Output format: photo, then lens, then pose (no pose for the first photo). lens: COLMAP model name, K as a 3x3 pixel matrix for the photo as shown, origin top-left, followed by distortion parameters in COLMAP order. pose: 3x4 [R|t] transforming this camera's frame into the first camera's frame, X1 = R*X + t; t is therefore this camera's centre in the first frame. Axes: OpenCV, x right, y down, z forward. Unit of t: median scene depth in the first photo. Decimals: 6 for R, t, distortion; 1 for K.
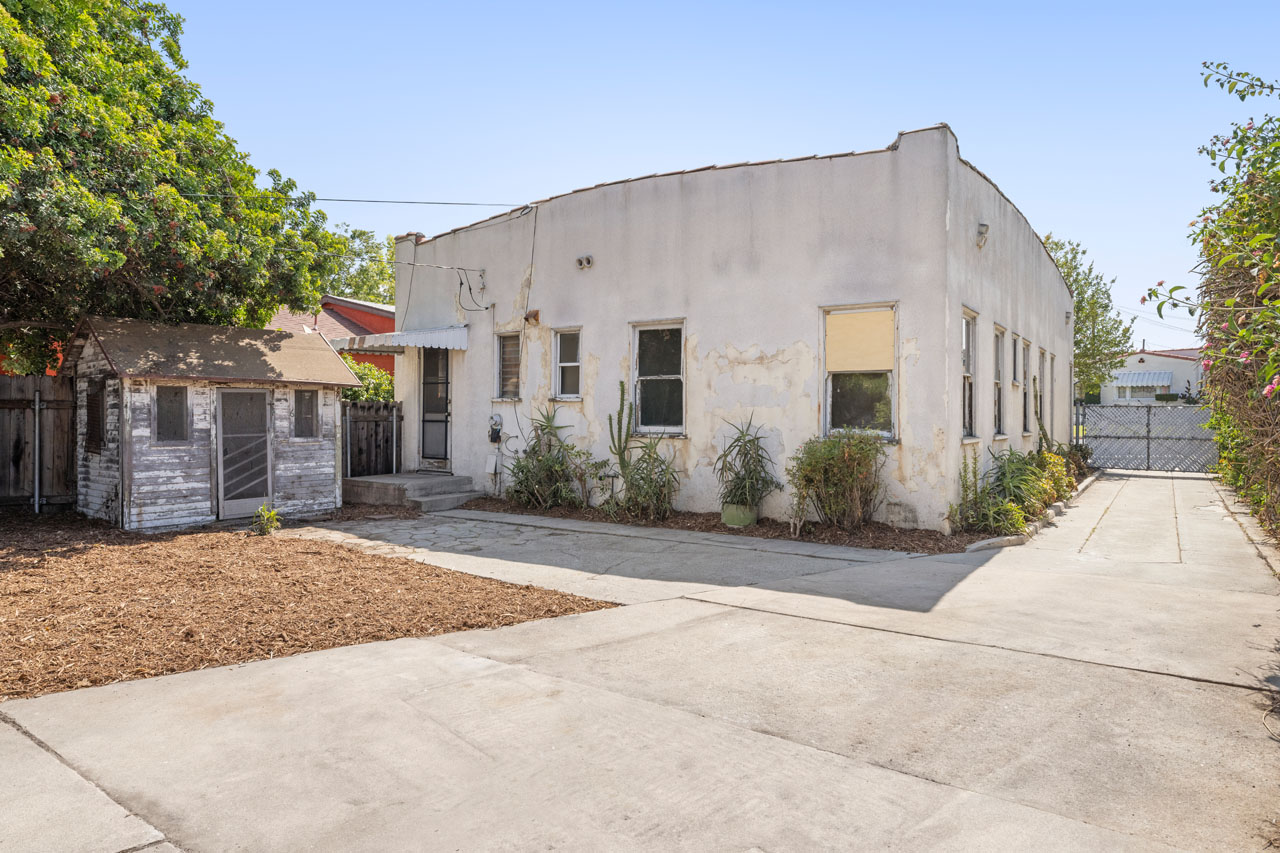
lens RADIAL K [[760.5, 0, 644.0], [0, 760.5, 420.3], [0, 0, 1]] dist [0.003609, 0.001075]
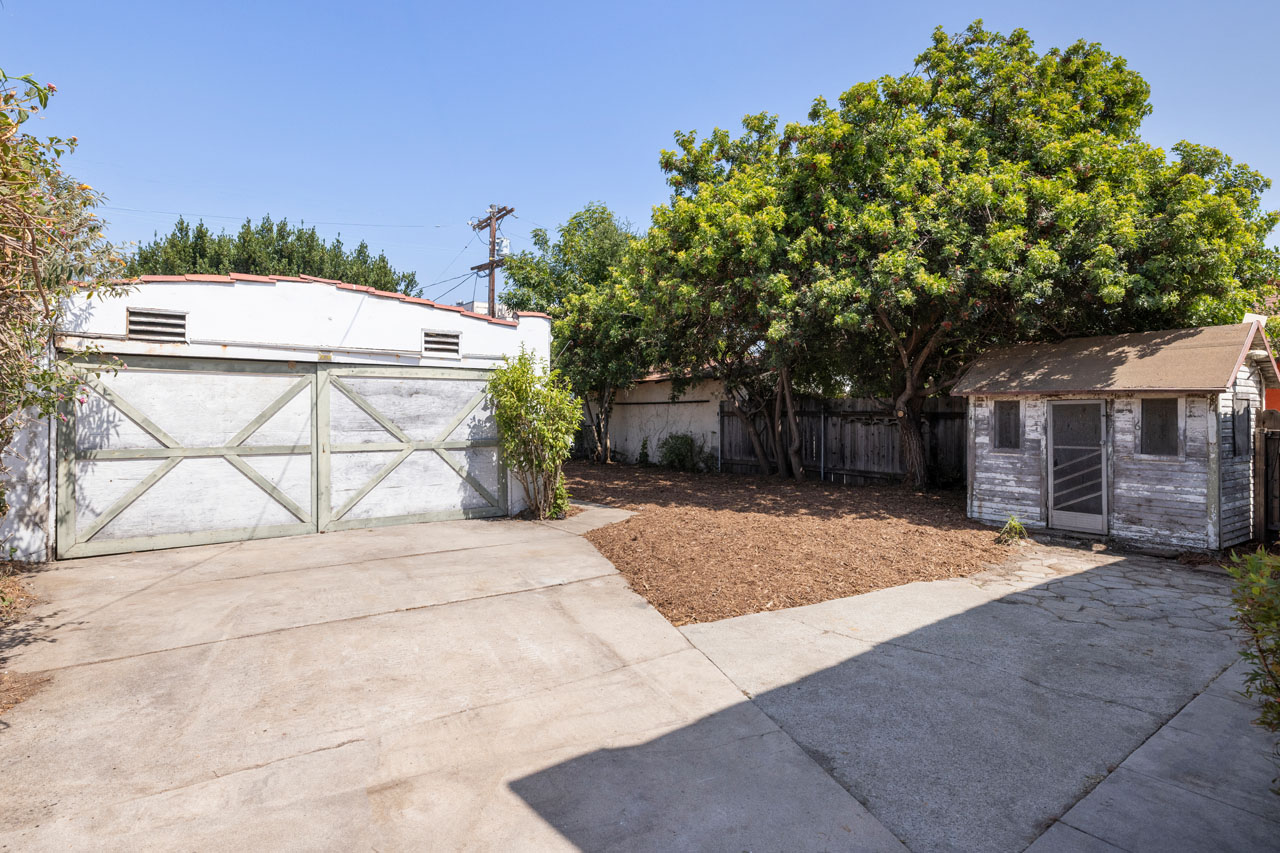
lens RADIAL K [[707.5, 0, 645.5], [0, 707.5, 421.1], [0, 0, 1]] dist [-0.001130, 0.002521]
pose [[-0.341810, 0.007096, -0.939742, 0.551557], [-0.011870, 0.999859, 0.011867, -0.019824], [0.939694, 0.015211, -0.341677, 0.832149]]
